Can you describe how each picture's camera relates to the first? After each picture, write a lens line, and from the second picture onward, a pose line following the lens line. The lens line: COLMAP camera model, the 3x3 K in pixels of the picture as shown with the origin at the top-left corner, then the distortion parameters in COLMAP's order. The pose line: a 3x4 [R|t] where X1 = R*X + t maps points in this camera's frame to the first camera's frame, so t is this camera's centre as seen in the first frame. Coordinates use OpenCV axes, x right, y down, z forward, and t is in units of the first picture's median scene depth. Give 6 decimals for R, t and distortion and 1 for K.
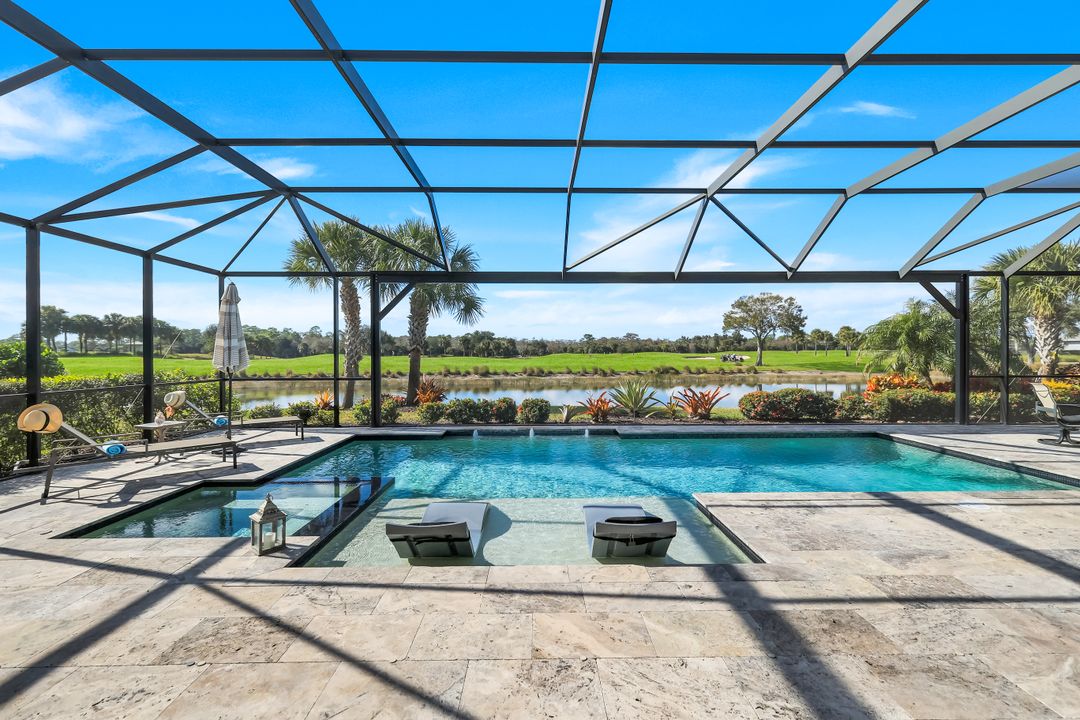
lens RADIAL K [[480.5, 0, 544.6], [0, 480.5, 355.0], [0, 0, 1]] dist [0.004232, -0.000319]
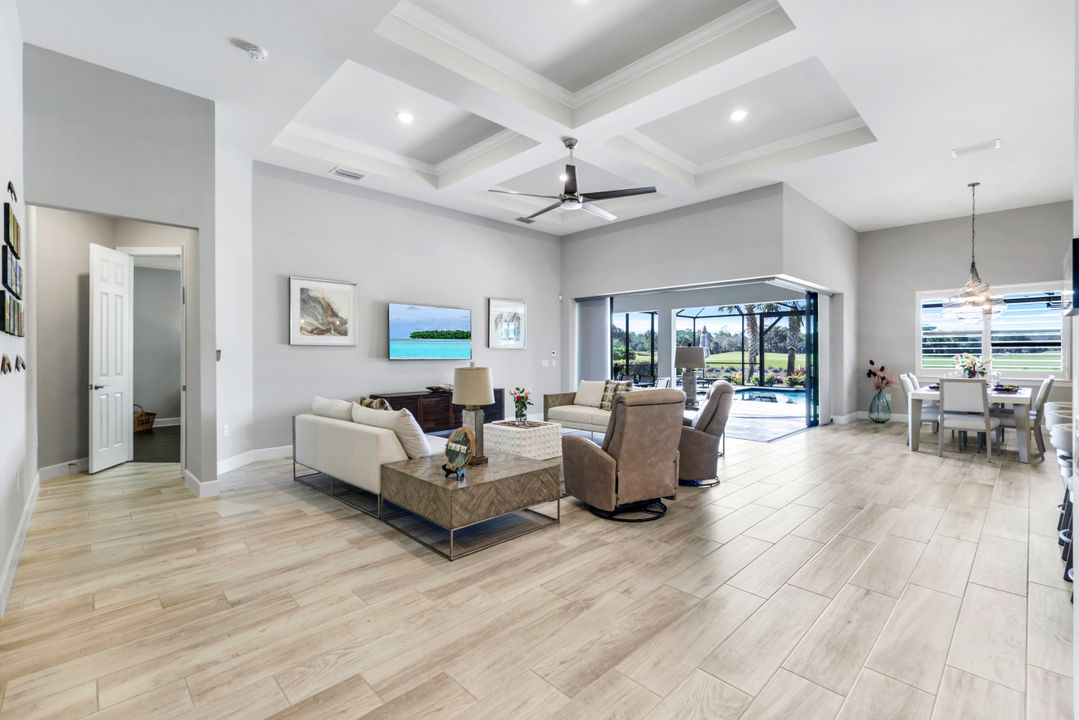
lens RADIAL K [[475.4, 0, 538.2], [0, 475.4, 356.1], [0, 0, 1]] dist [-0.001022, 0.001468]
pose [[0.683424, 0.007235, -0.729985, 0.314137], [-0.002187, 0.999967, 0.007864, 0.001229], [0.730018, -0.003778, 0.683417, -0.715350]]
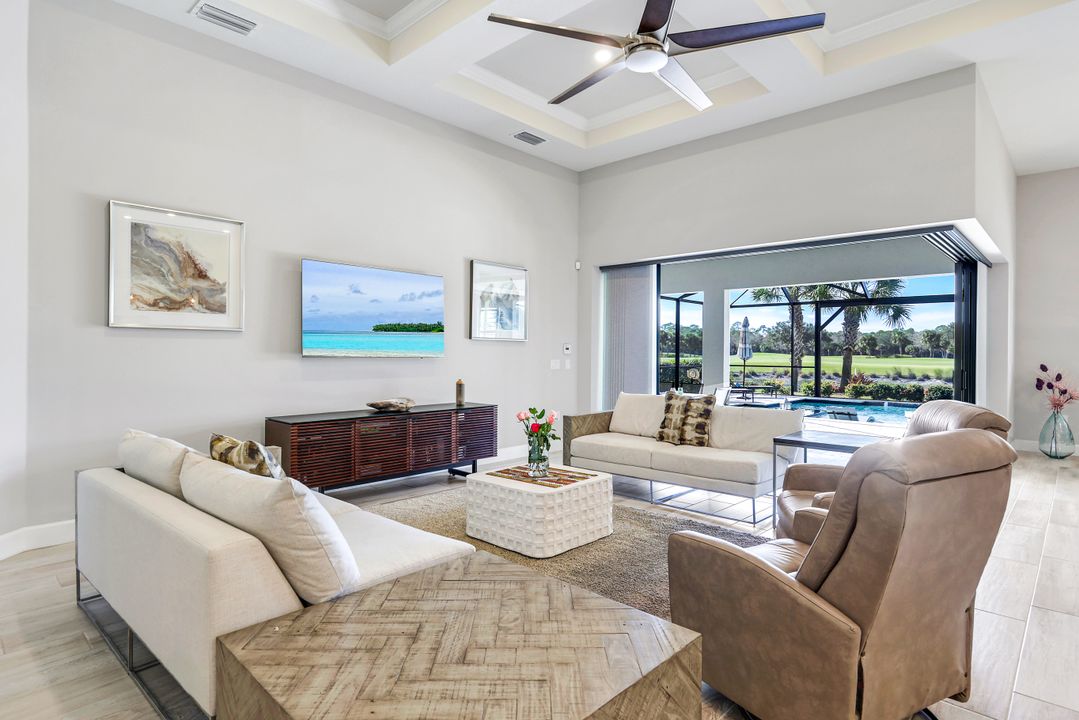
lens RADIAL K [[570.3, 0, 538.3], [0, 570.3, 354.1], [0, 0, 1]] dist [0.002009, 0.000339]
pose [[0.713320, 0.009778, -0.700771, 0.203037], [-0.010274, 0.999941, 0.003494, 0.004782], [0.700764, 0.004708, 0.713378, -0.644847]]
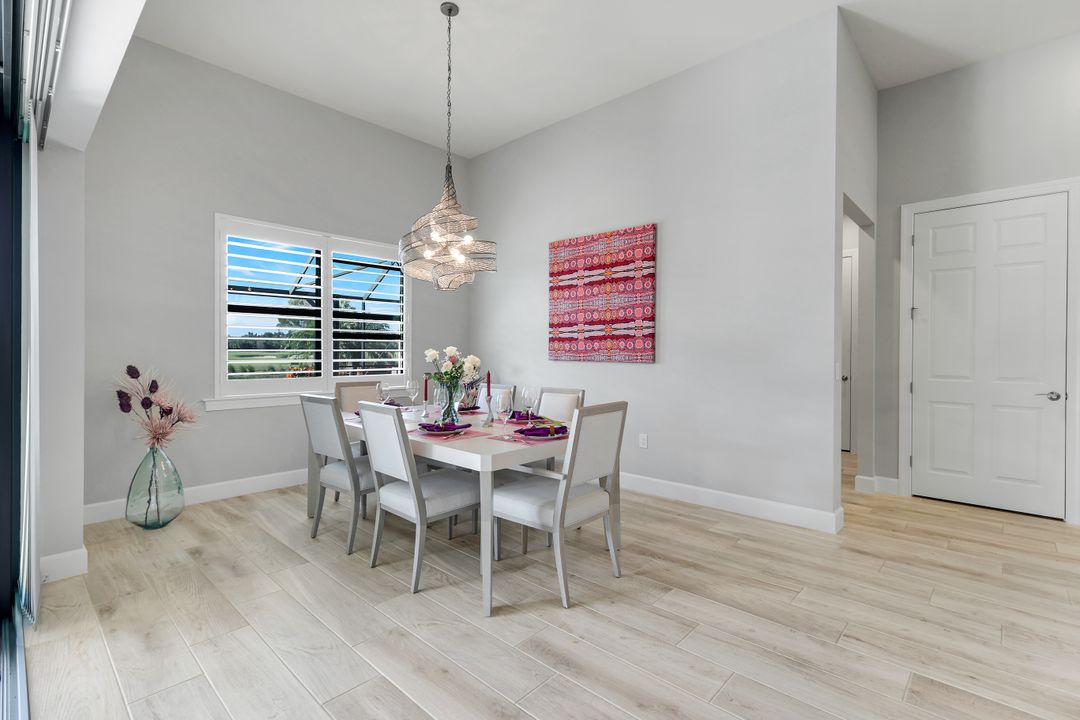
lens RADIAL K [[492.9, 0, 546.4], [0, 492.9, 359.2], [0, 0, 1]] dist [-0.000049, 0.001512]
pose [[0.689468, -0.004124, 0.724305, 0.137467], [-0.004165, 0.999945, 0.009659, 0.004297], [-0.724304, -0.009676, 0.689413, -0.321638]]
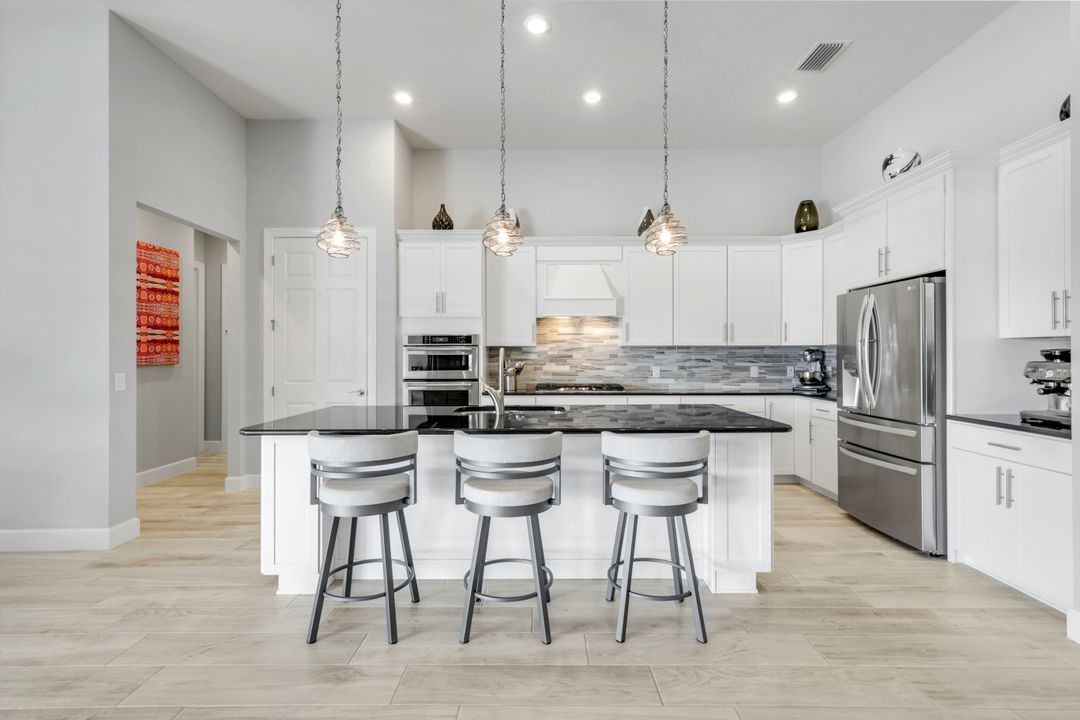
lens RADIAL K [[475.8, 0, 544.3], [0, 475.8, 359.6], [0, 0, 1]] dist [-0.001022, 0.001468]
pose [[0.015550, -0.005173, 0.999866, 0.181338], [0.004258, 0.999978, 0.005107, 0.001071], [-0.999870, 0.004178, 0.015571, -0.456768]]
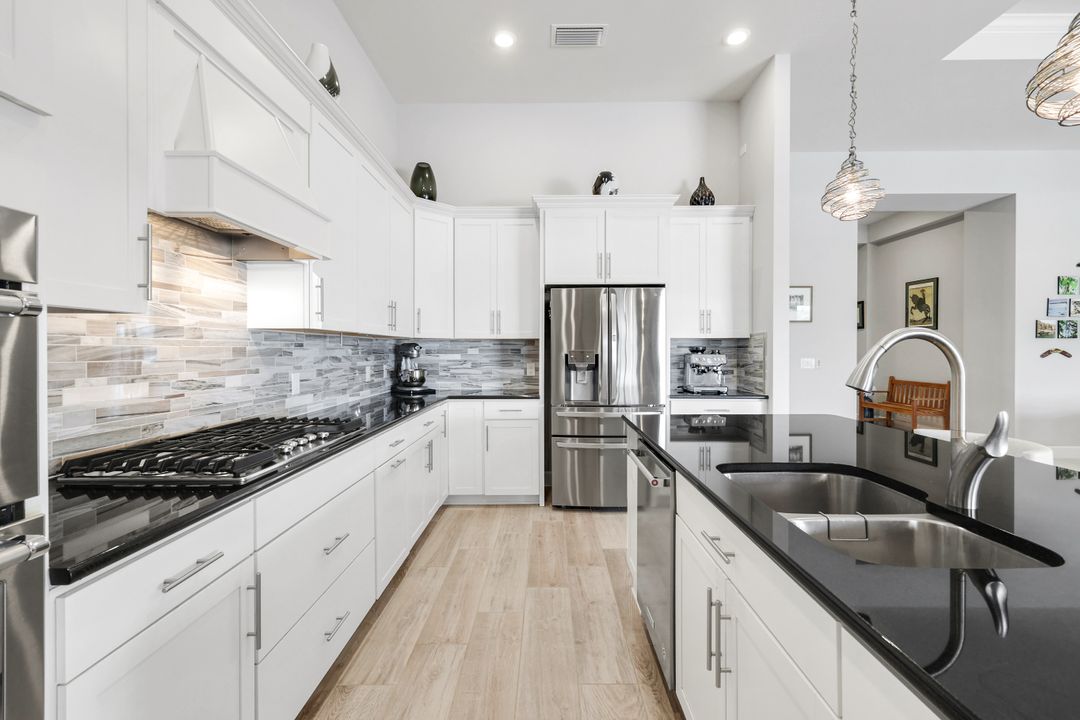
lens RADIAL K [[475.8, 0, 538.7], [0, 475.8, 354.7], [0, 0, 1]] dist [-0.001022, 0.001468]
pose [[-0.999391, 0.004914, 0.034546, 0.436017], [0.005346, 0.999908, 0.012428, 0.000102], [-0.034482, 0.012605, -0.999326, -0.362644]]
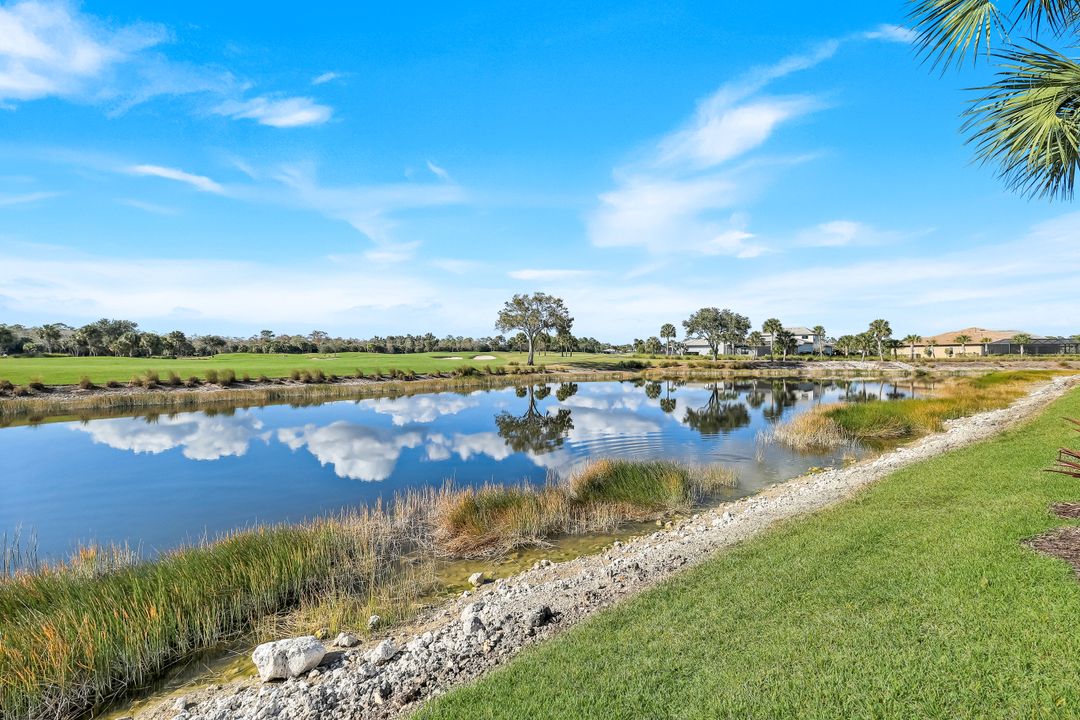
lens RADIAL K [[480.5, 0, 541.1], [0, 480.5, 354.3], [0, 0, 1]] dist [0.004232, -0.000319]
pose [[0.791997, 0.002473, 0.610520, -0.743201], [0.000044, 0.999992, -0.004107, 0.018791], [-0.610525, 0.003279, 0.791990, 0.986482]]
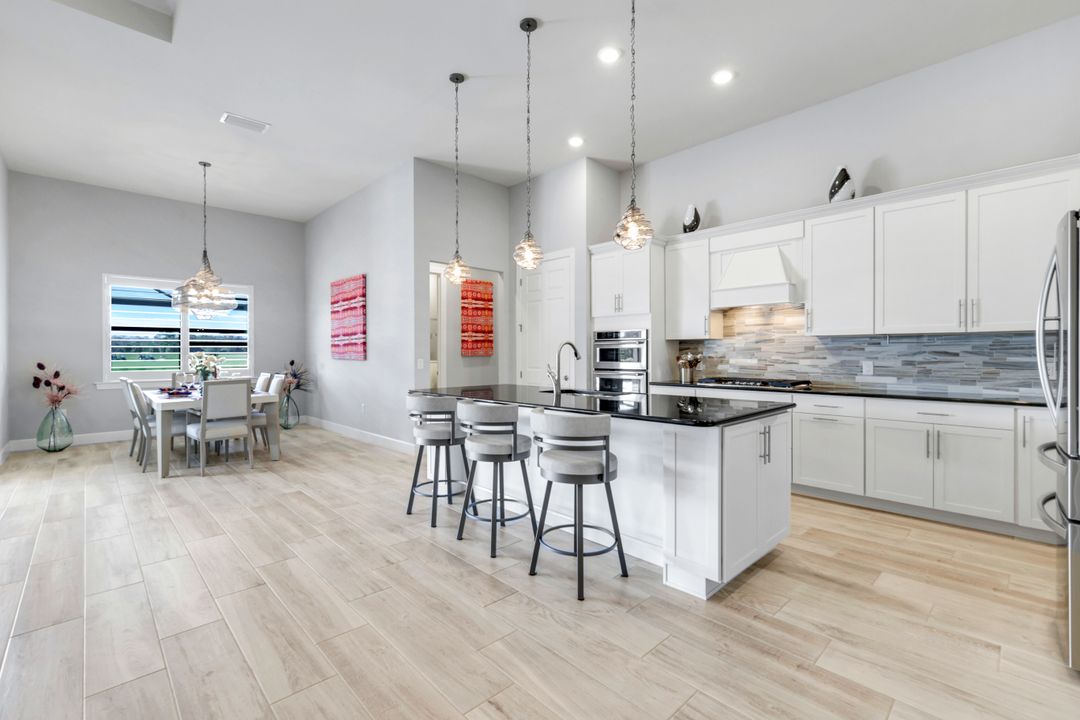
lens RADIAL K [[475.8, 0, 546.8], [0, 475.8, 355.3], [0, 0, 1]] dist [-0.001022, 0.001468]
pose [[0.728443, -0.000061, 0.685107, 0.206158], [0.001268, 0.999998, -0.001259, 0.005048], [-0.685106, 0.001786, 0.728442, -0.606532]]
